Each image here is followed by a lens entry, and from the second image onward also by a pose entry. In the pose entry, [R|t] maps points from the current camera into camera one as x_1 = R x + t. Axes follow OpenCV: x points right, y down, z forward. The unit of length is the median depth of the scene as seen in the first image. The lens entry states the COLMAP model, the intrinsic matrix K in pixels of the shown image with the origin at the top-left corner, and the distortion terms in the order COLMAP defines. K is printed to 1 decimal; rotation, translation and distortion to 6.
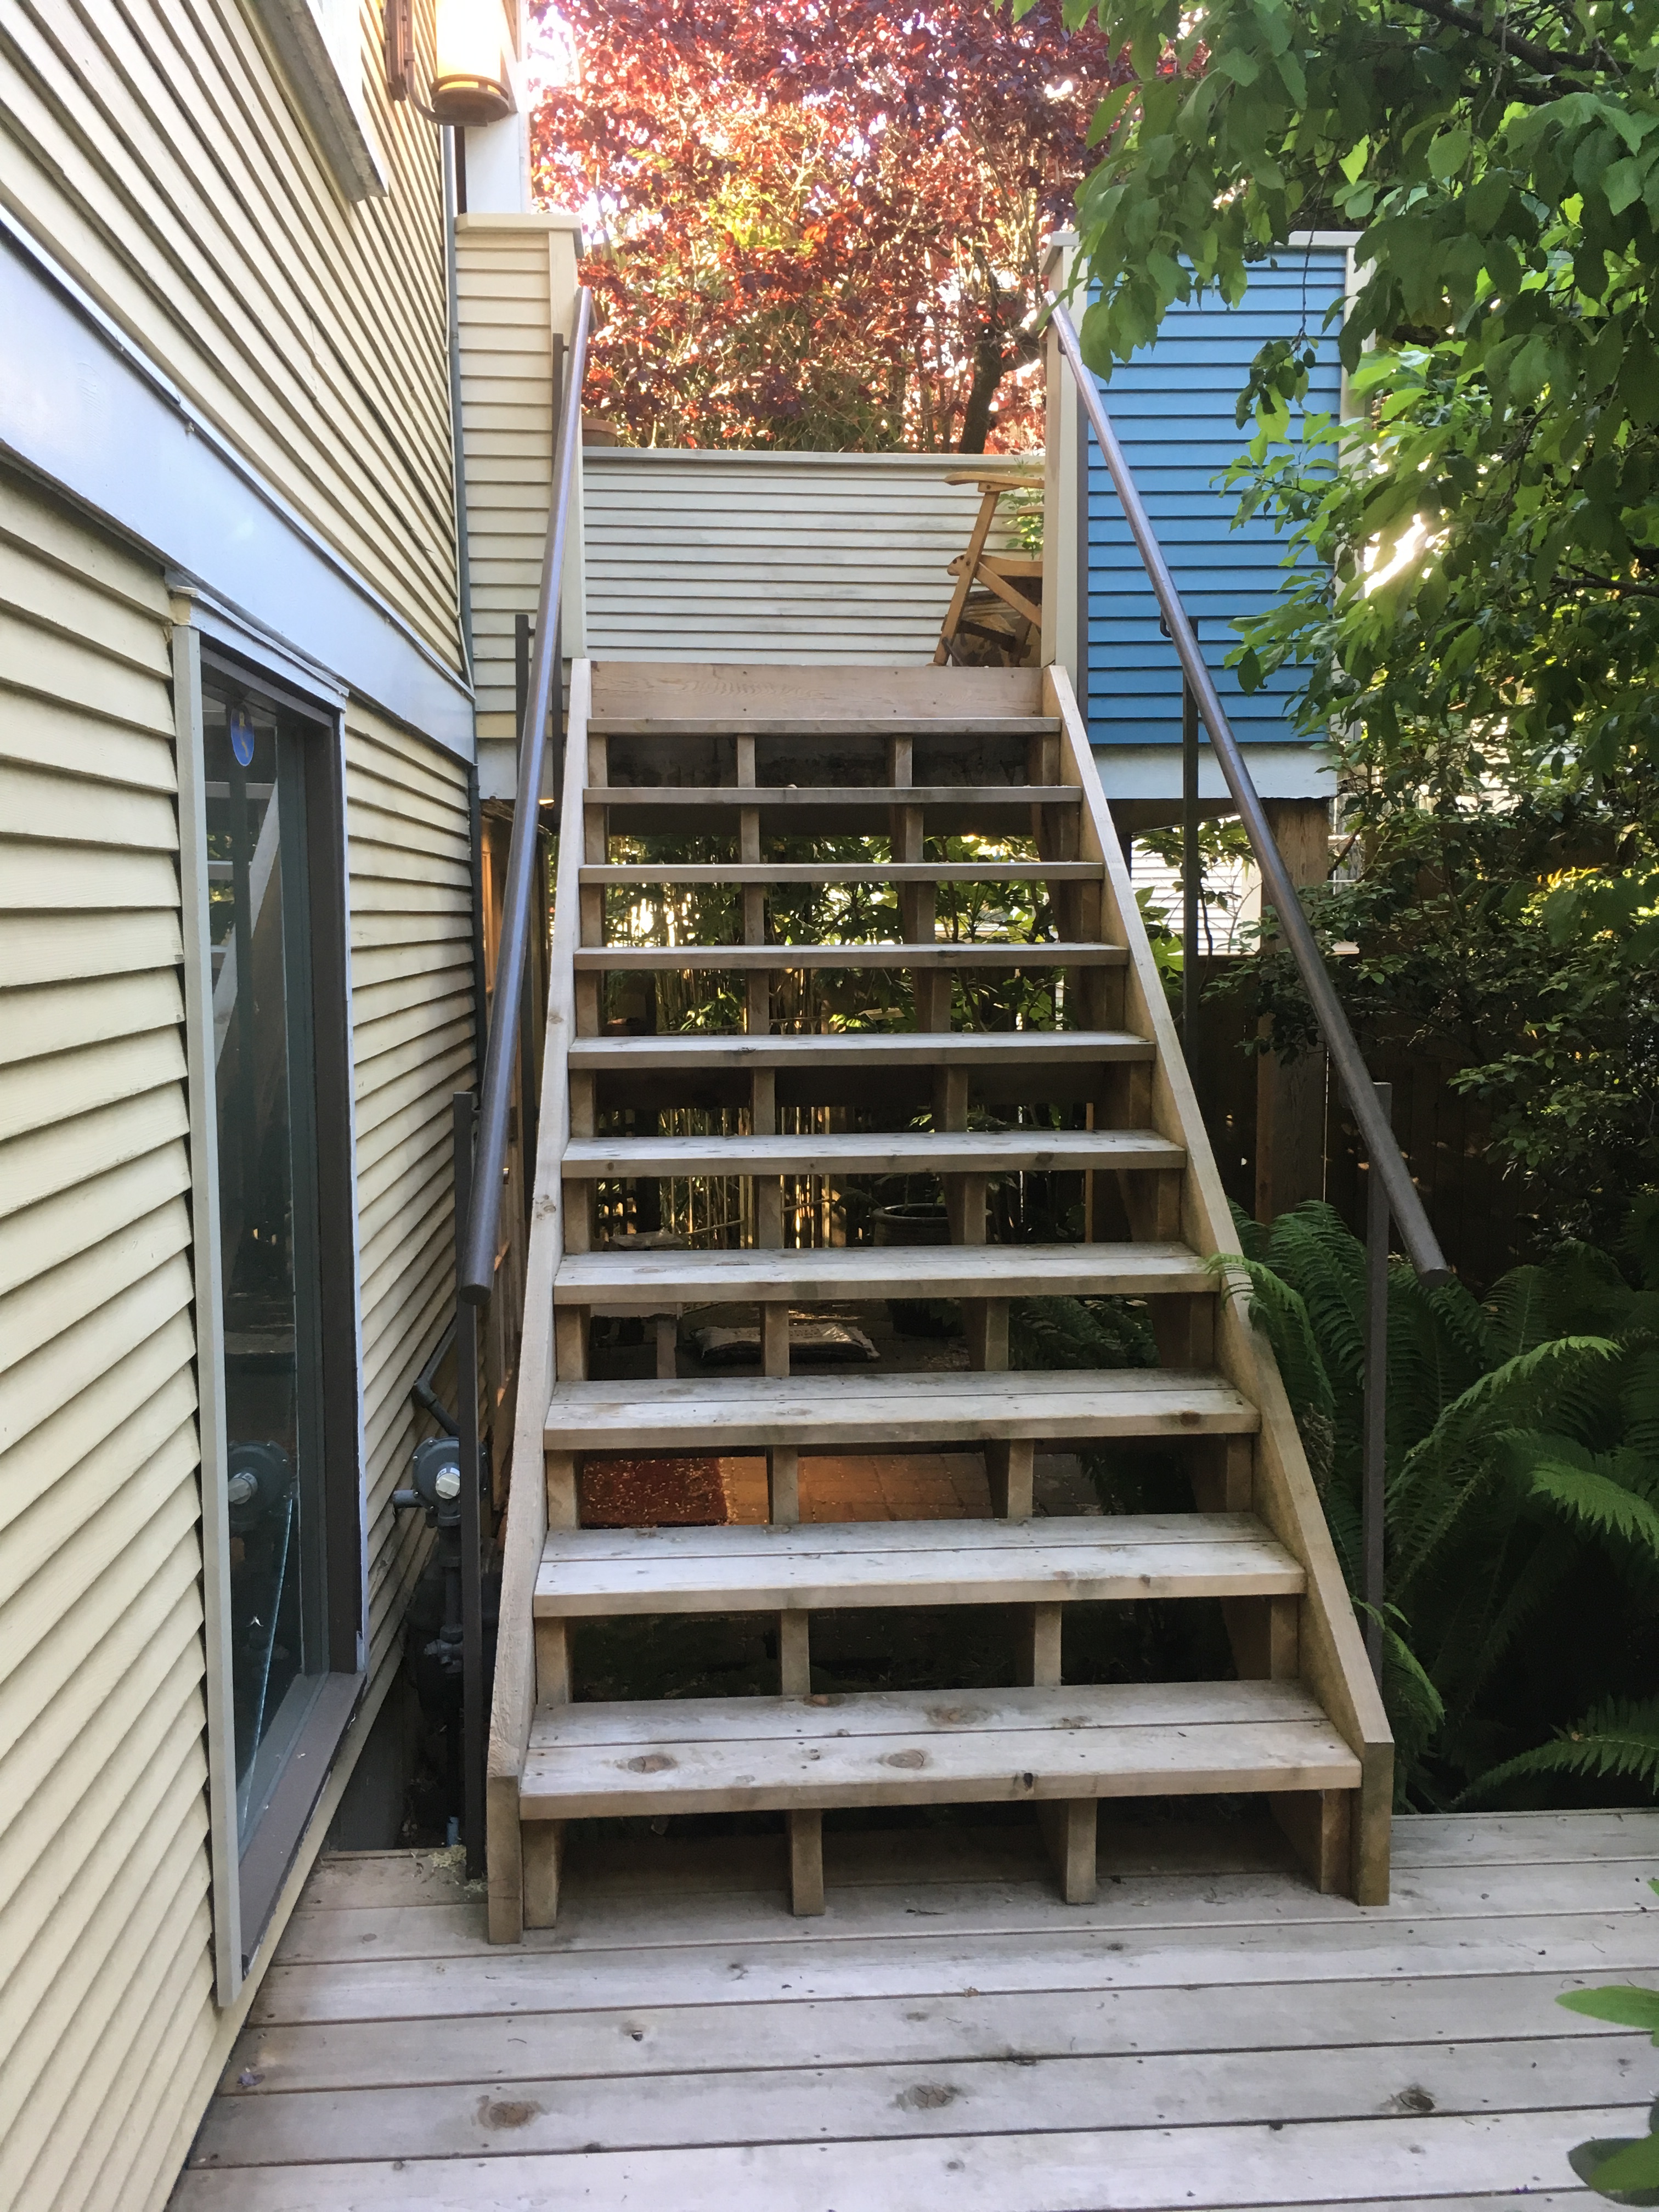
lens RADIAL K [[1883.7, 0, 804.7], [0, 1883.7, 1119.9], [0, 0, 1]] dist [0.066943, -0.118530]
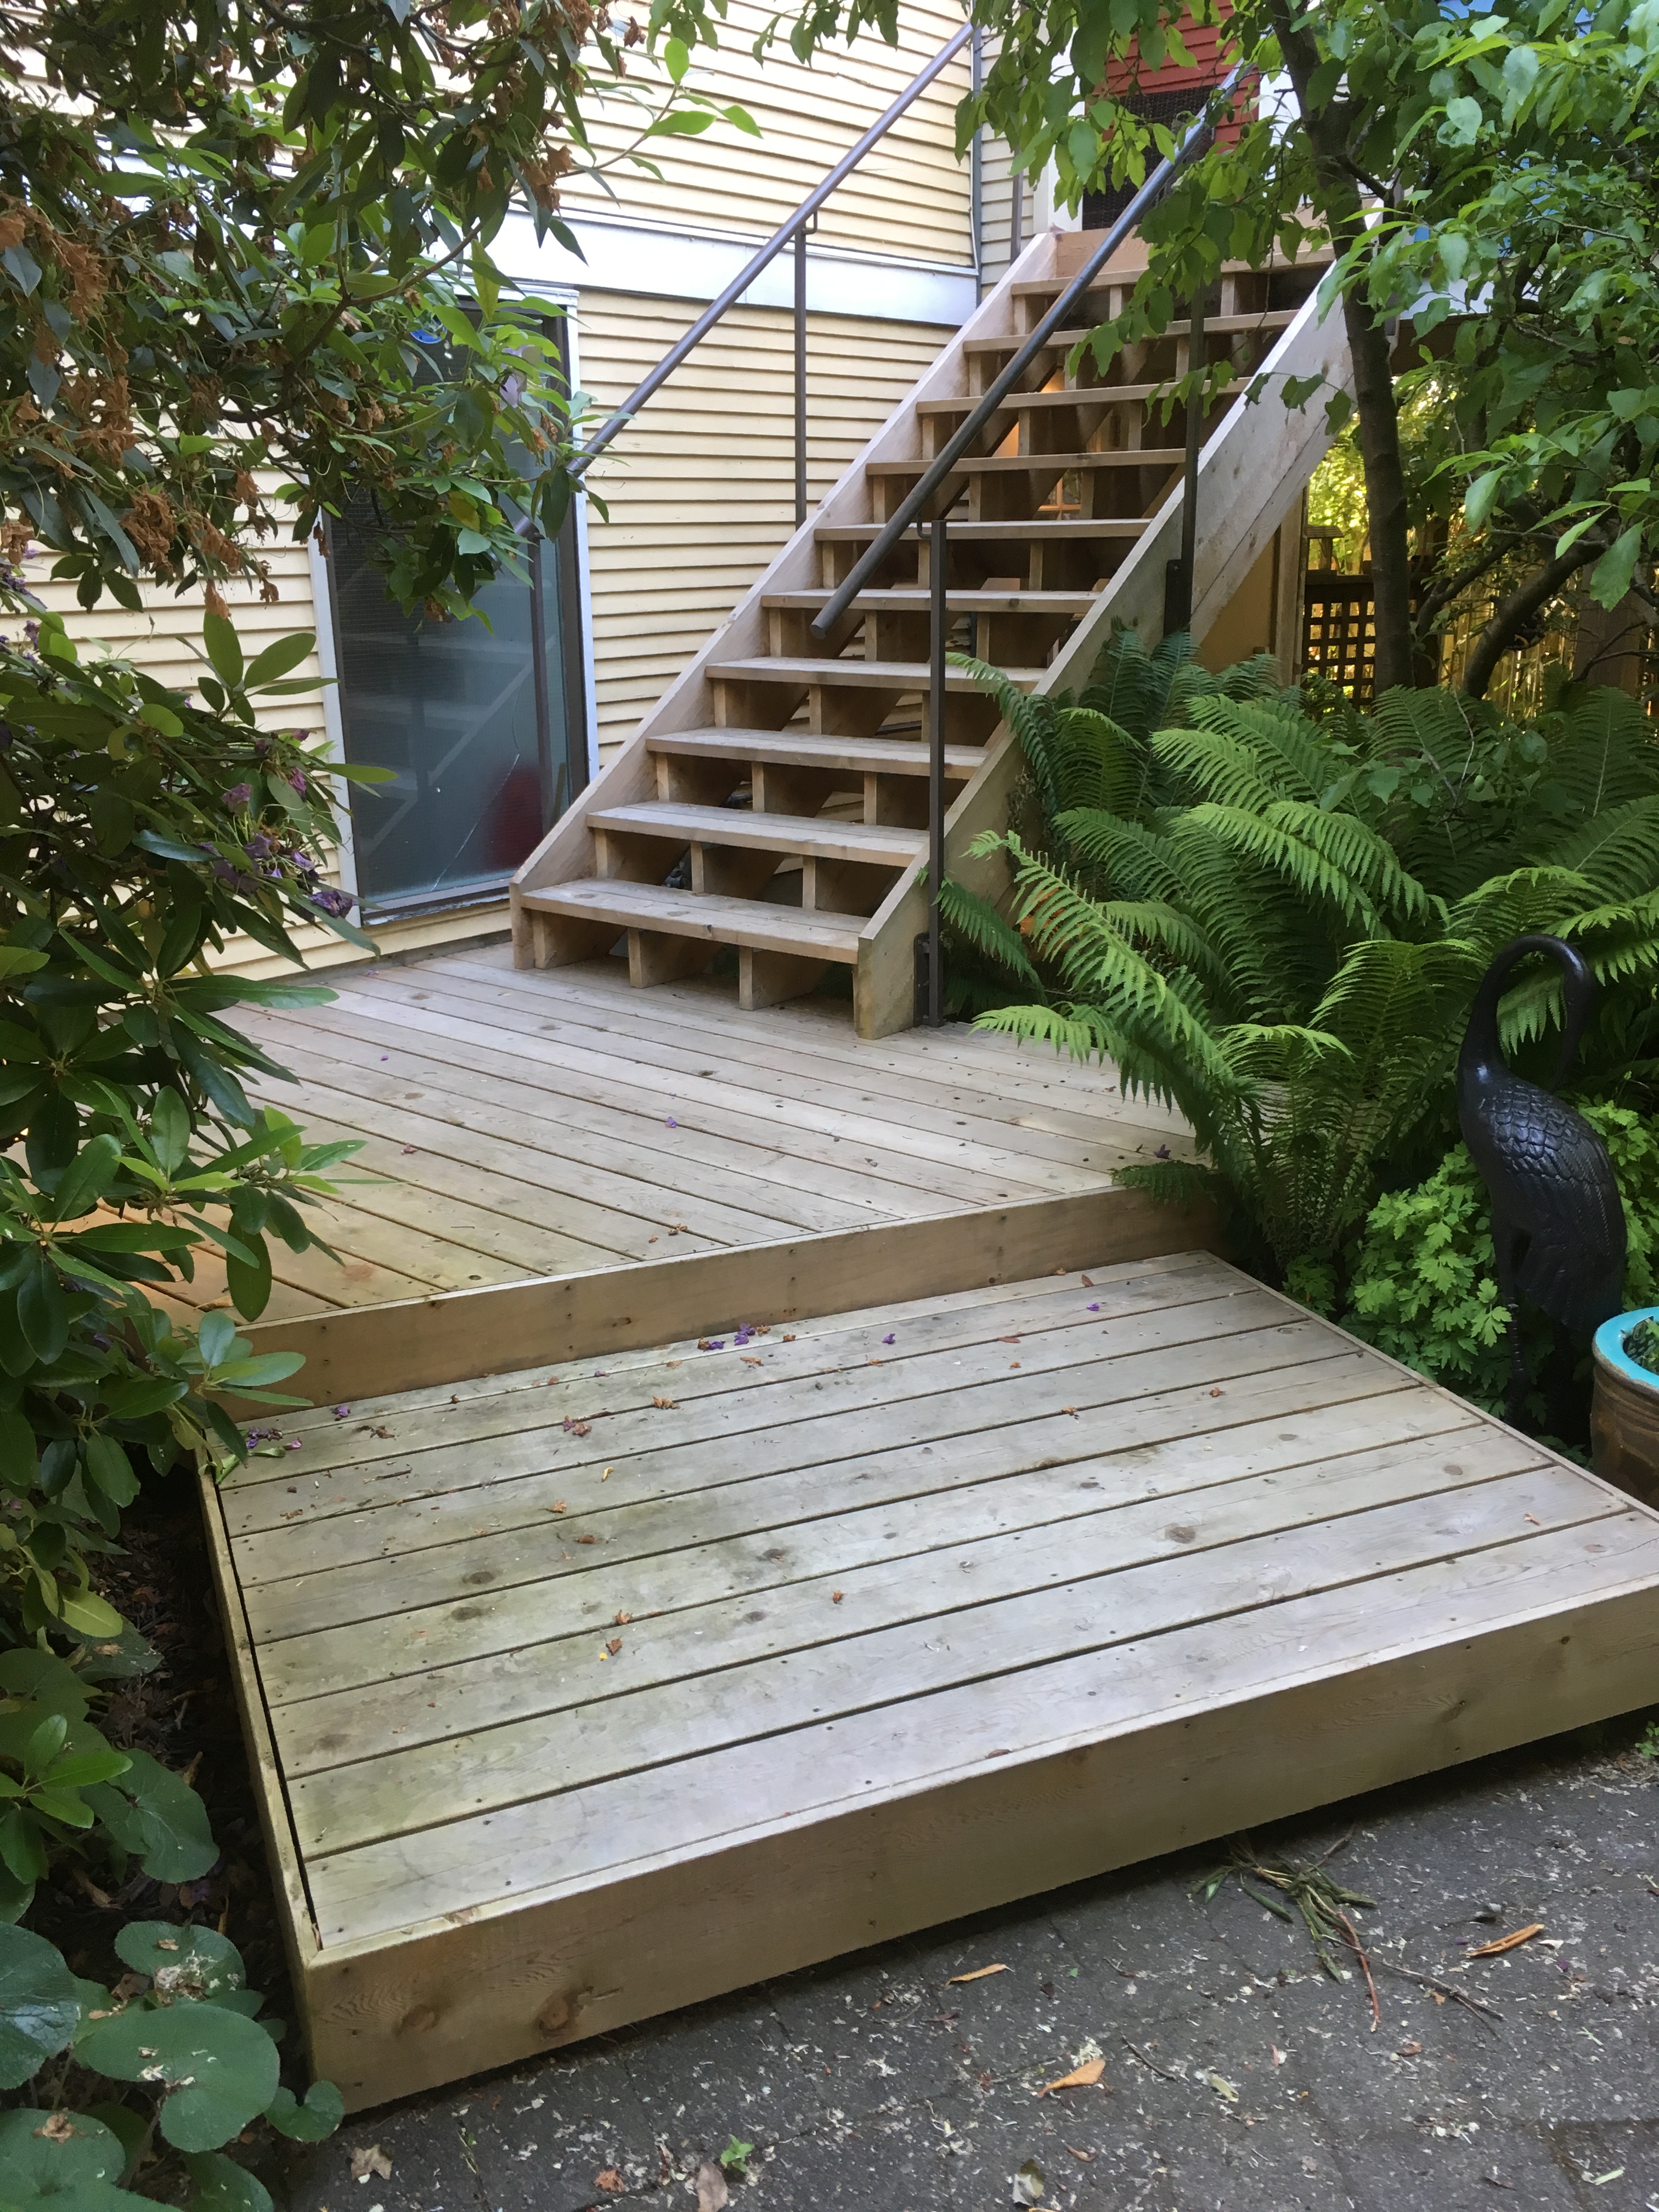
lens RADIAL K [[1883.7, 0, 804.7], [0, 1883.7, 1119.9], [0, 0, 1]] dist [0.066943, -0.118530]
pose [[0.710579, 0.207771, -0.672242, 1.349969], [-0.066089, 0.970892, 0.230217, 0.104058], [0.700507, -0.119160, 0.703627, -0.199089]]
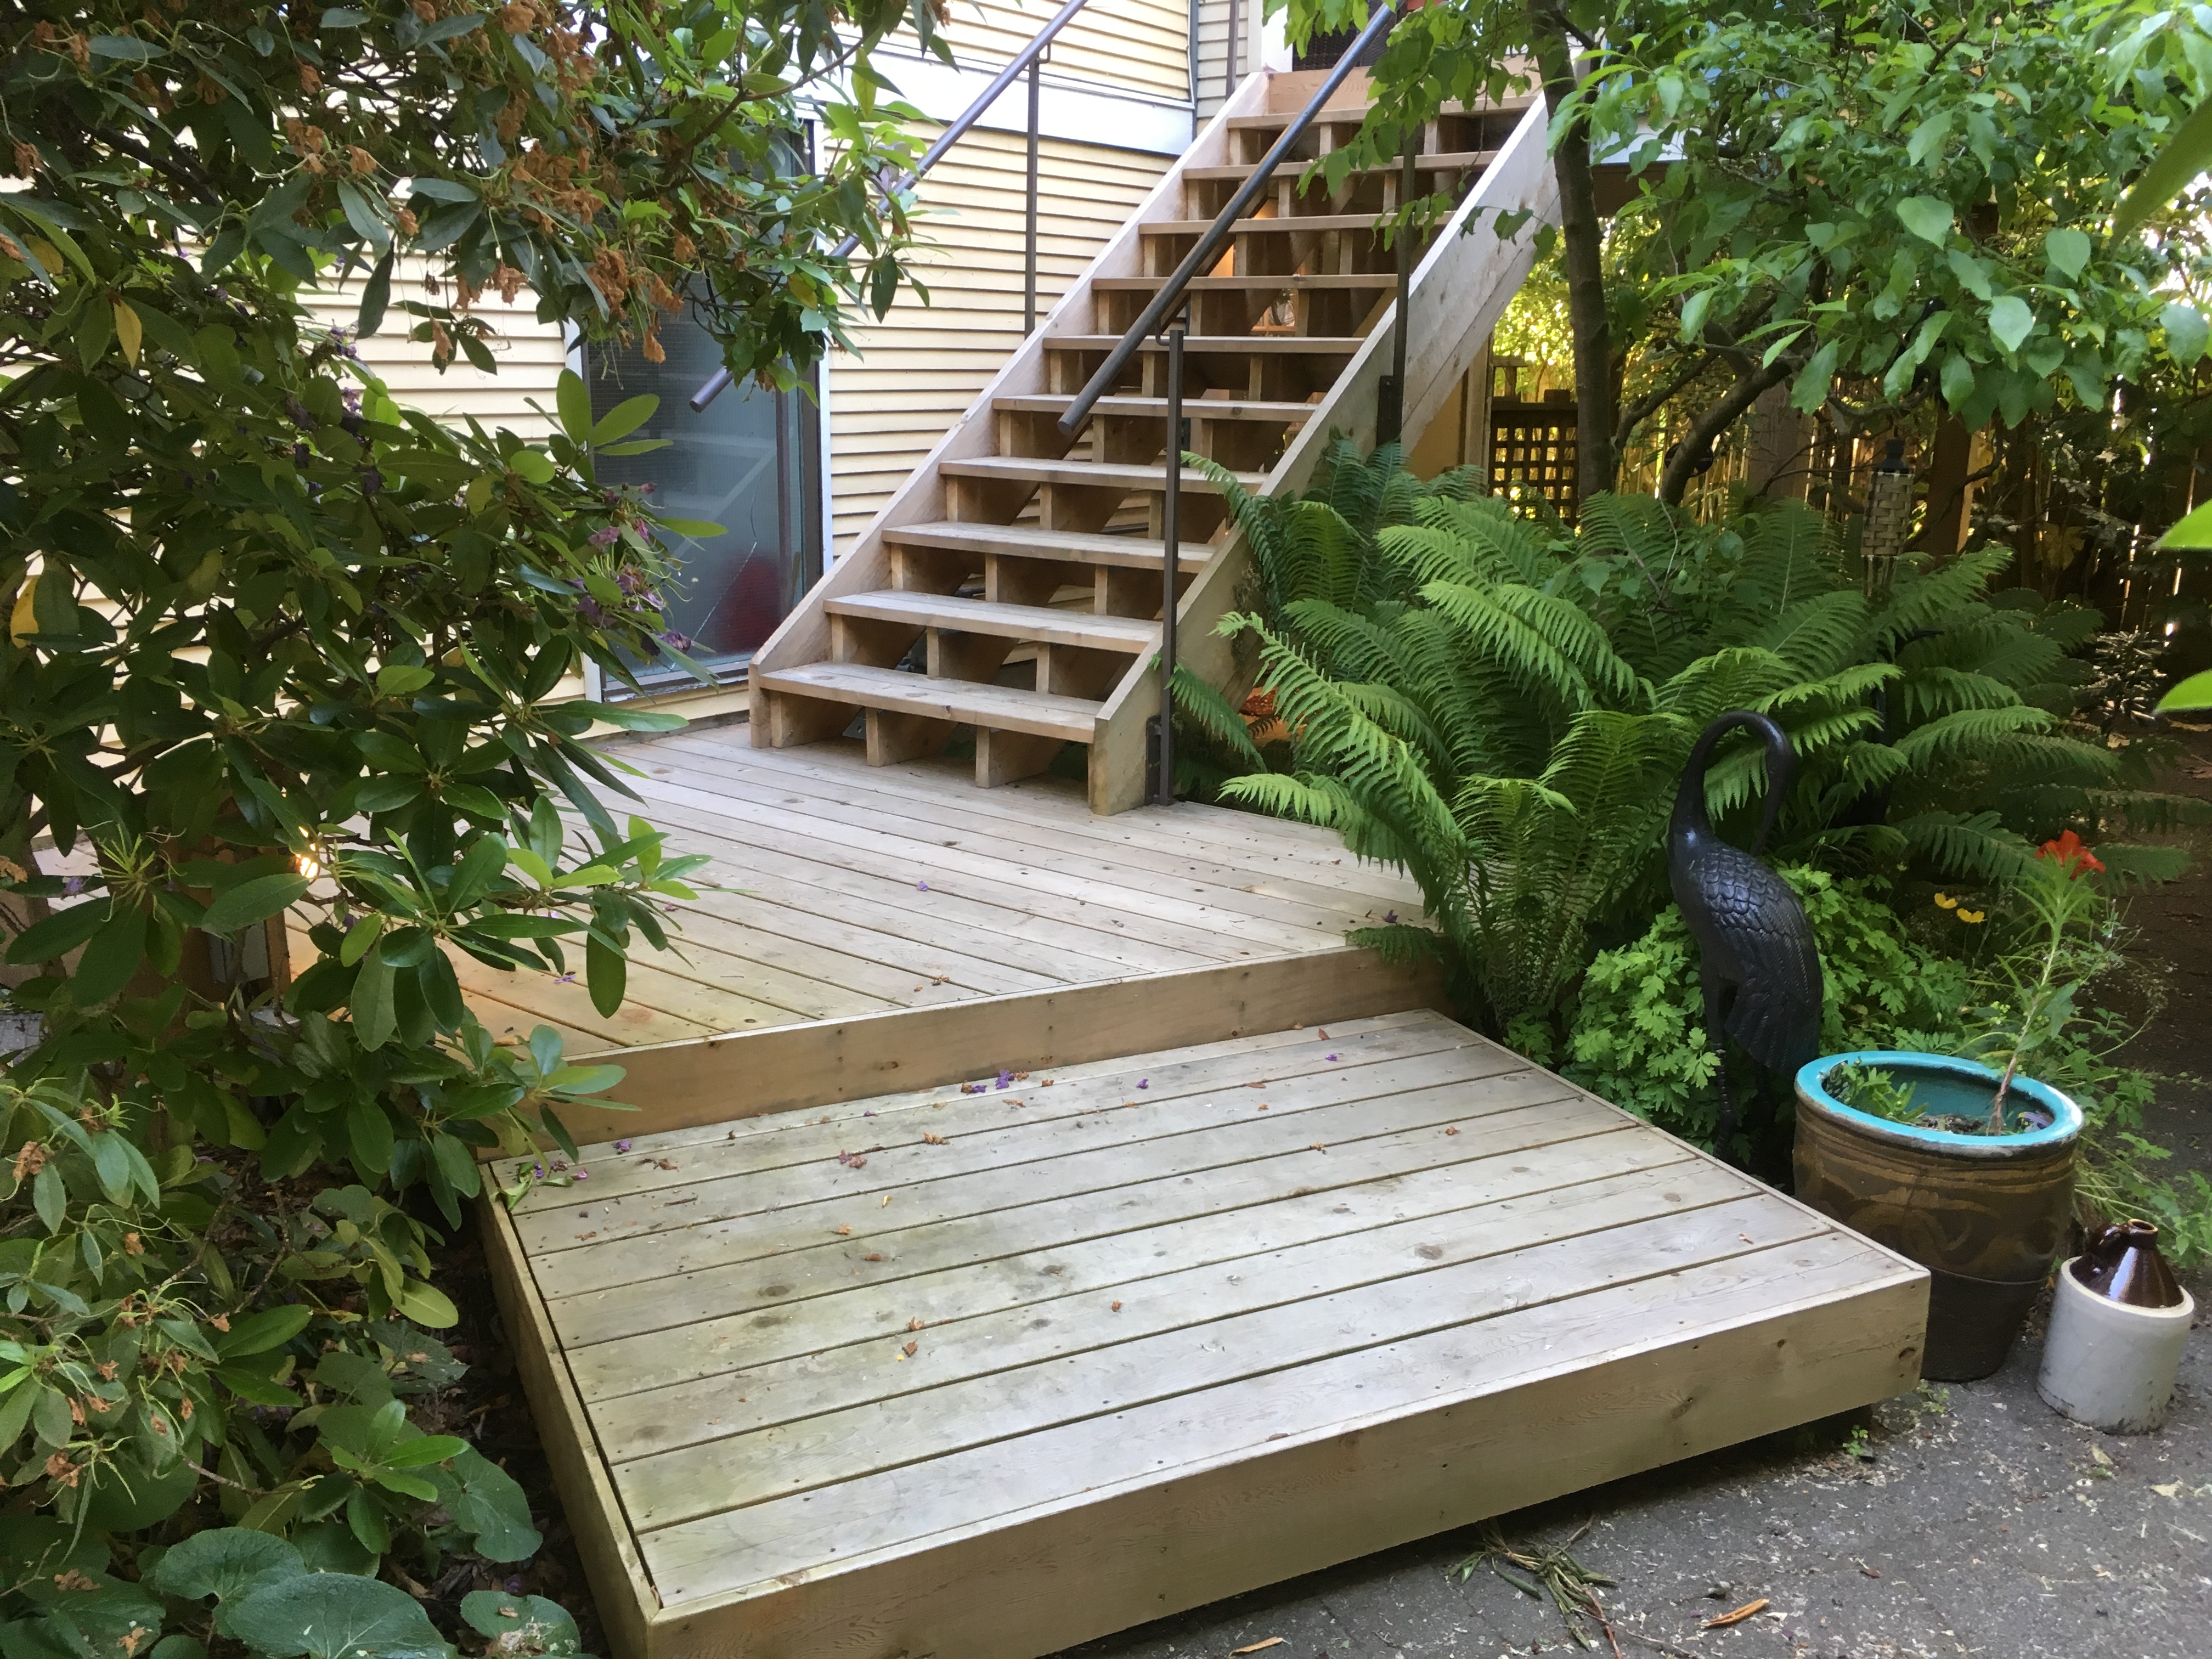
lens RADIAL K [[1883.7, 0, 1106.0], [0, 1883.7, 829.5], [0, 0, 1]] dist [0.066943, -0.118530]
pose [[0.751847, 0.180565, -0.634130, 1.363779], [-0.091543, 0.981042, 0.170810, 0.128864], [0.652951, -0.070373, 0.754124, -0.288319]]
